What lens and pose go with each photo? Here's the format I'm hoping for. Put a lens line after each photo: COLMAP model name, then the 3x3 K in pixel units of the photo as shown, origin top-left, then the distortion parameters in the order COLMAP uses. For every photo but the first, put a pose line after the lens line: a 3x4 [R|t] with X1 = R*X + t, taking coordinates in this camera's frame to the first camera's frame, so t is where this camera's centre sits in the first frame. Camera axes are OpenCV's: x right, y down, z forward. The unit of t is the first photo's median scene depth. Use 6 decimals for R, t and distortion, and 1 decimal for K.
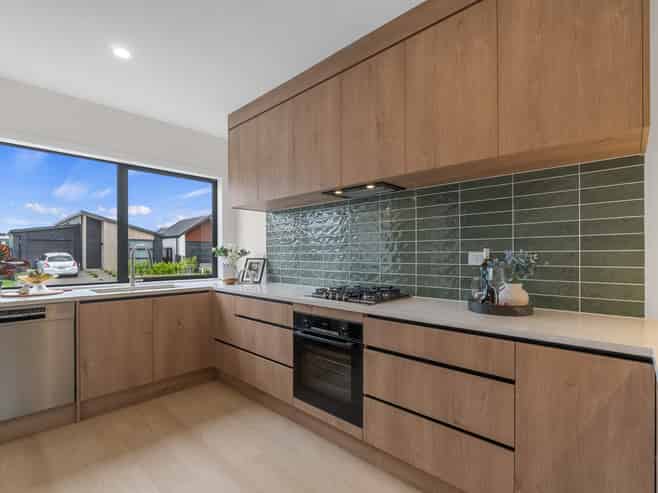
lens RADIAL K [[321.7, 0, 331.5], [0, 321.7, 258.2], [0, 0, 1]] dist [0.000722, 0.000041]
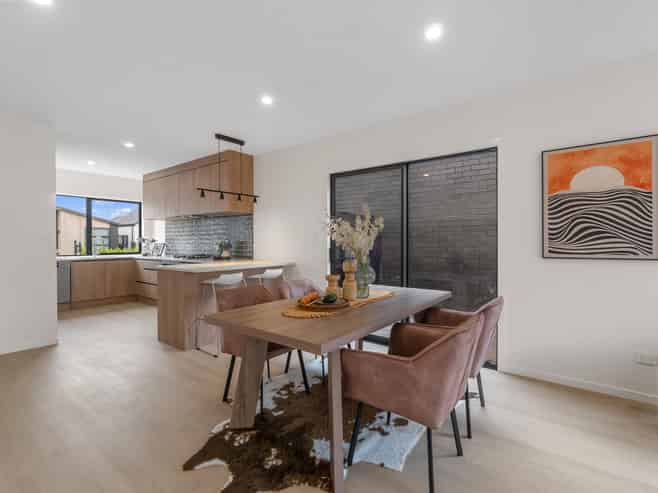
lens RADIAL K [[324.7, 0, 329.0], [0, 324.7, 246.5], [0, 0, 1]] dist [0.013388, 0.000442]
pose [[0.996495, -0.002371, 0.083616, 0.637766], [0.001937, 0.999984, 0.005272, 0.010377], [-0.083627, -0.005092, 0.996484, -1.099997]]
